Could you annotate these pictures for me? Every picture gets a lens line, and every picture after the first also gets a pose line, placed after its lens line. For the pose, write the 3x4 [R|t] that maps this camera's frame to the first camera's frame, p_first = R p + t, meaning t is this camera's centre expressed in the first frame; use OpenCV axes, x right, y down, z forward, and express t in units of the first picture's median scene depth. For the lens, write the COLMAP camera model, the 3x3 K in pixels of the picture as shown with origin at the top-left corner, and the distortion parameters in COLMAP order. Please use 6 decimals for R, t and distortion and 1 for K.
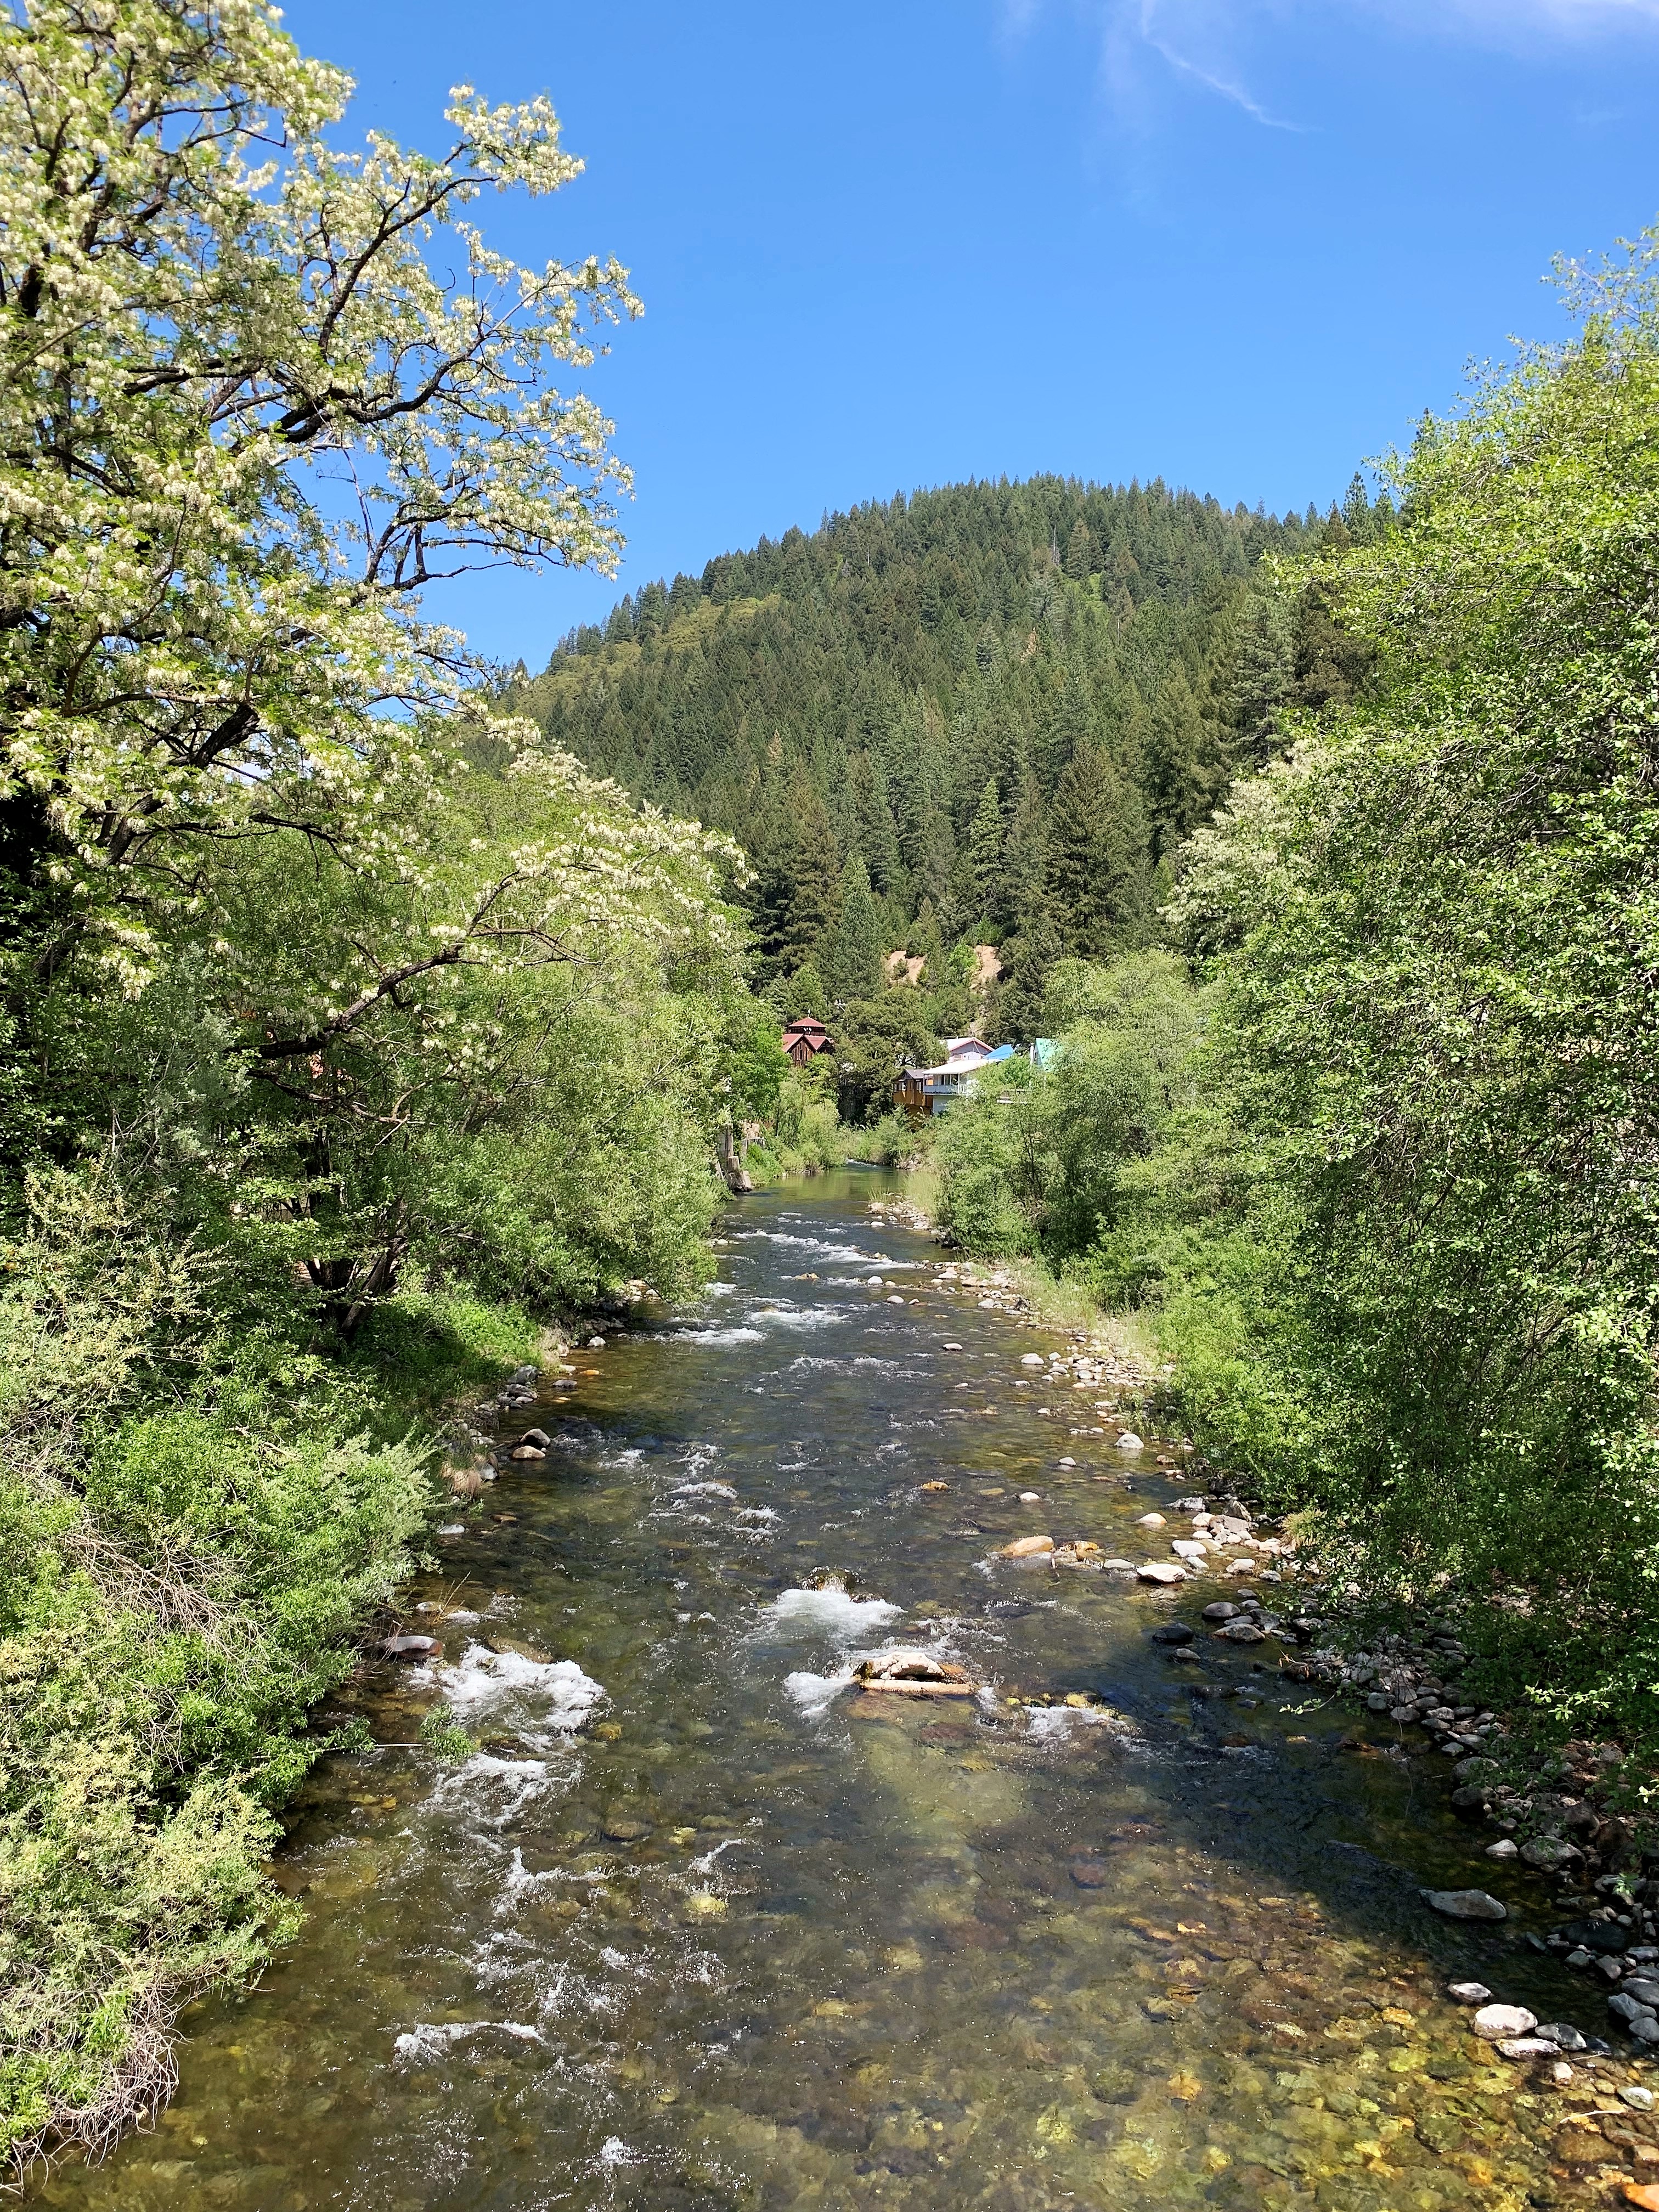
lens RADIAL K [[1674.0, 0, 829.5], [0, 1674.0, 1106.0], [0, 0, 1]] dist [0.047622, -0.101705]
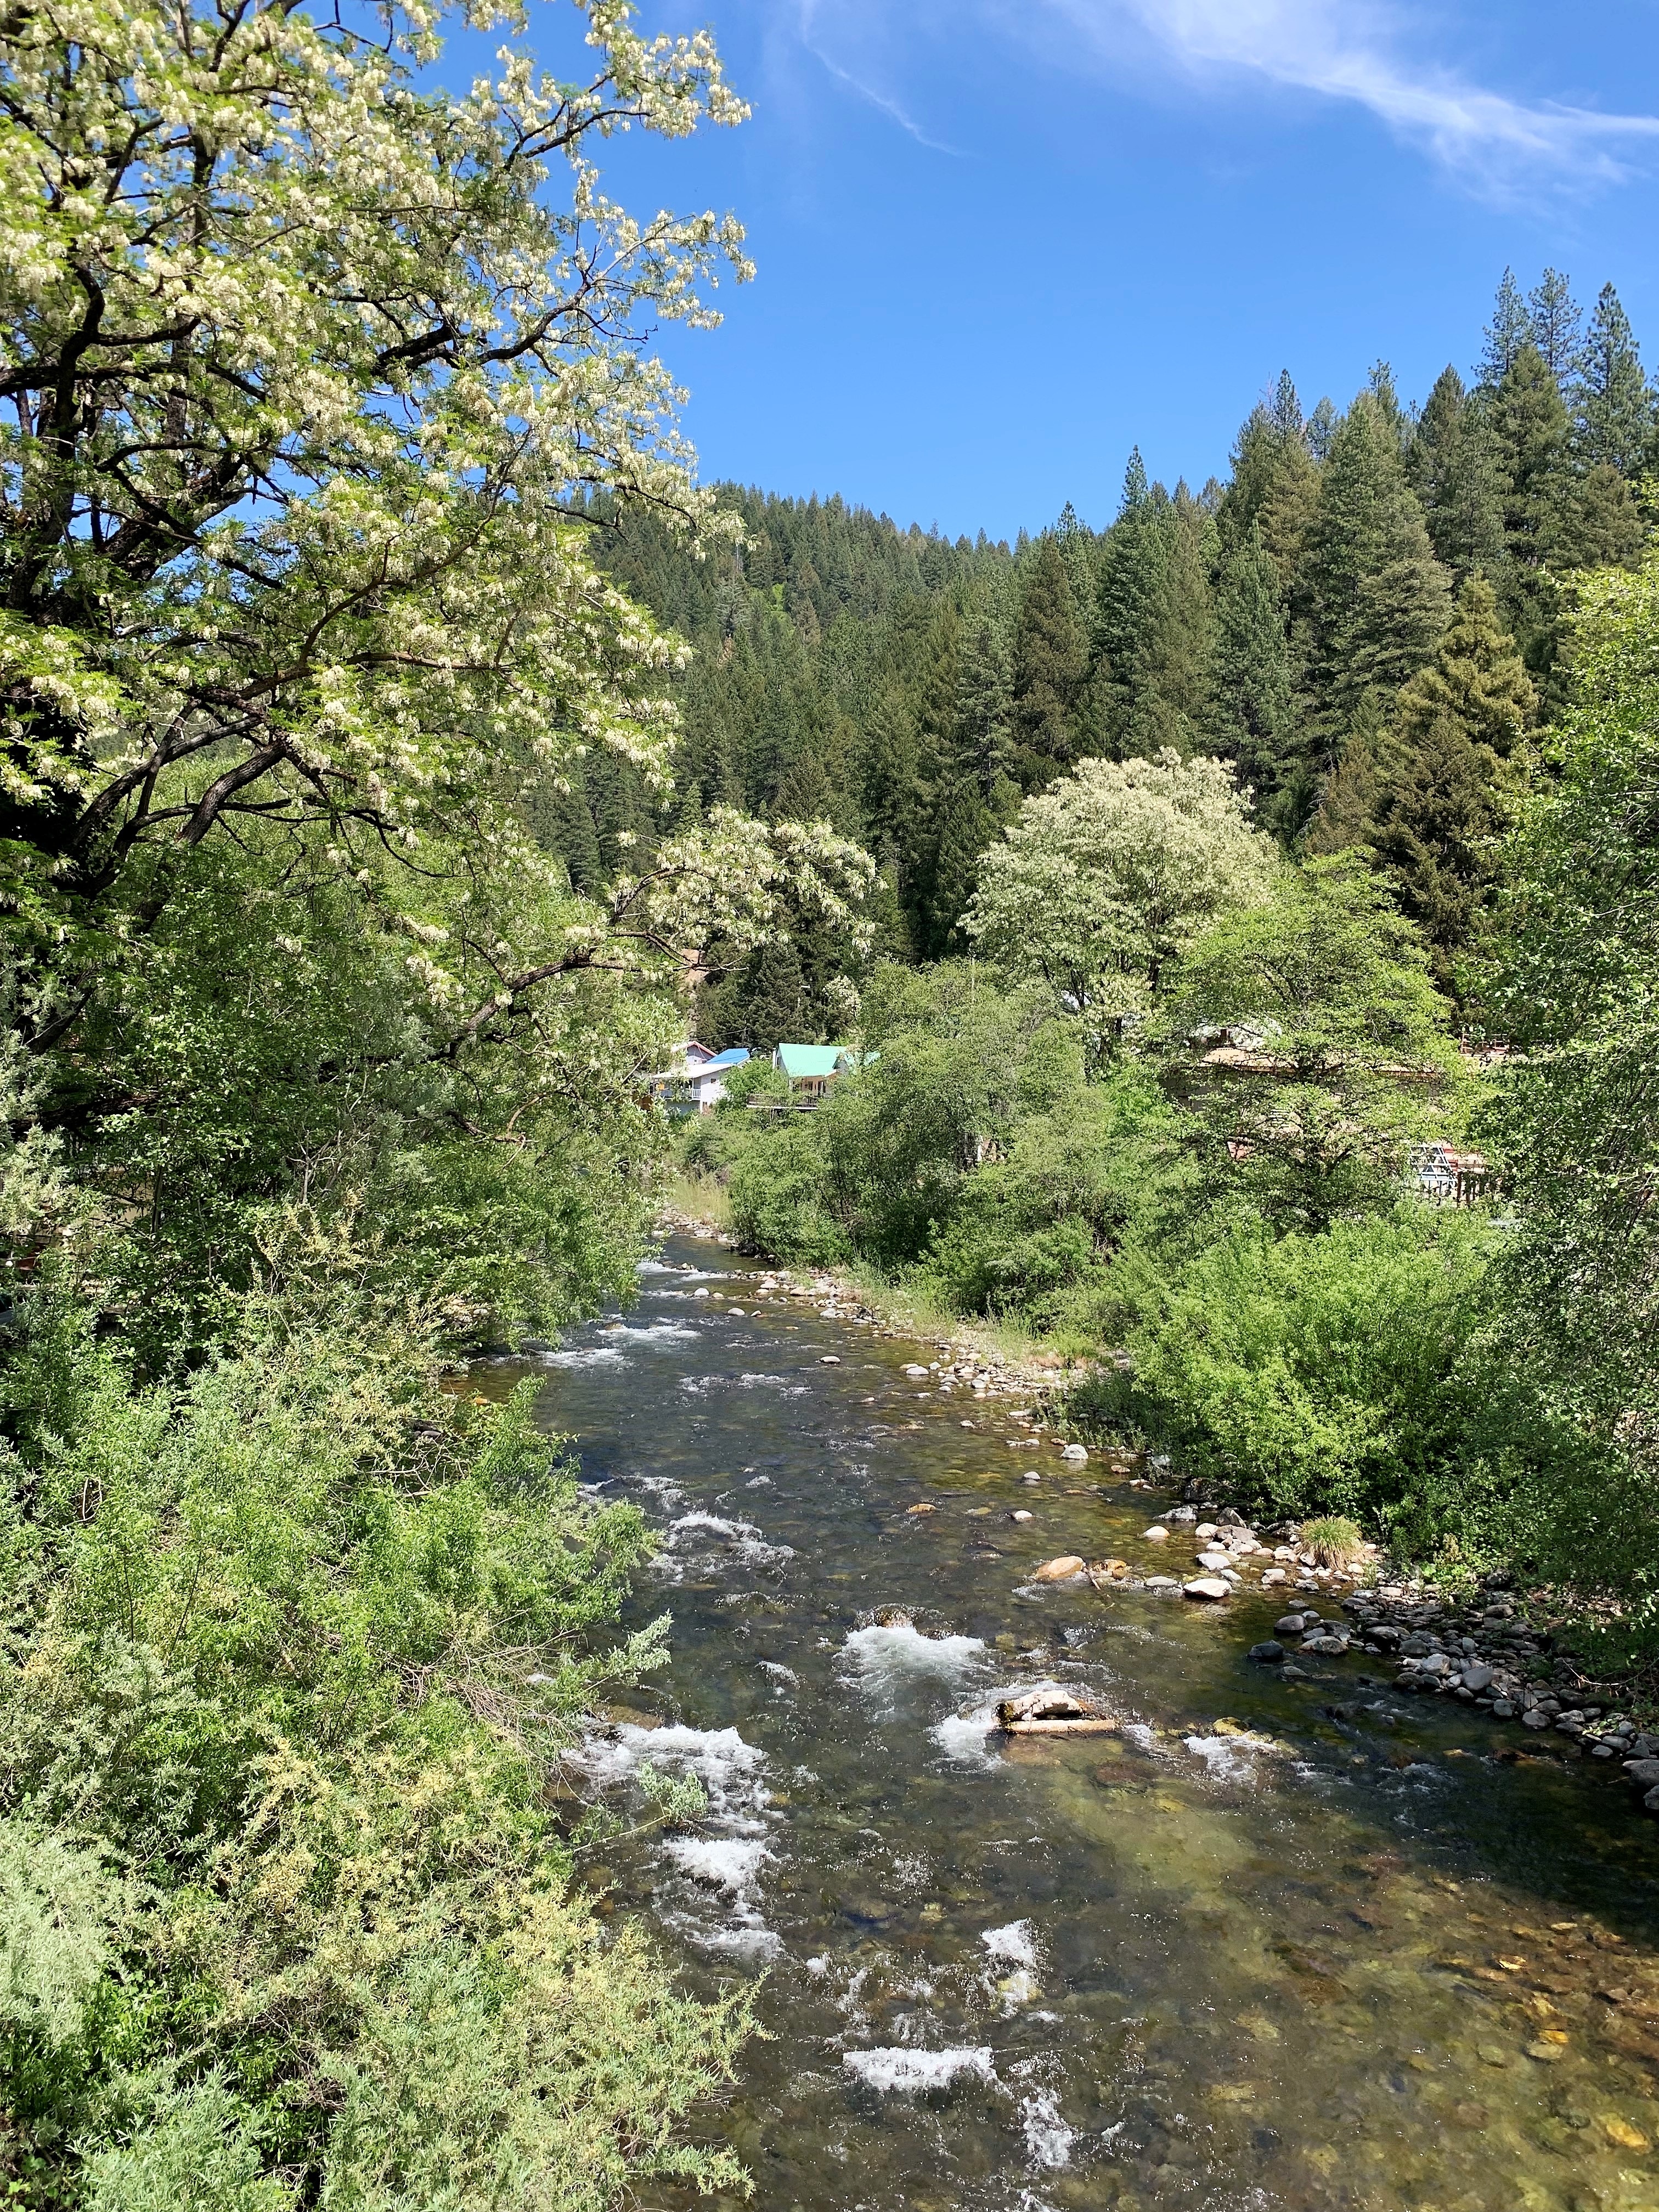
lens RADIAL K [[1668.1, 0, 829.5], [0, 1668.1, 1106.0], [0, 0, 1]] dist [0.065895, -0.115352]
pose [[0.981001, -0.001592, 0.193994, -0.099869], [0.001945, 0.999997, -0.001625, -0.003510], [-0.193991, 0.001972, 0.981001, 0.029497]]
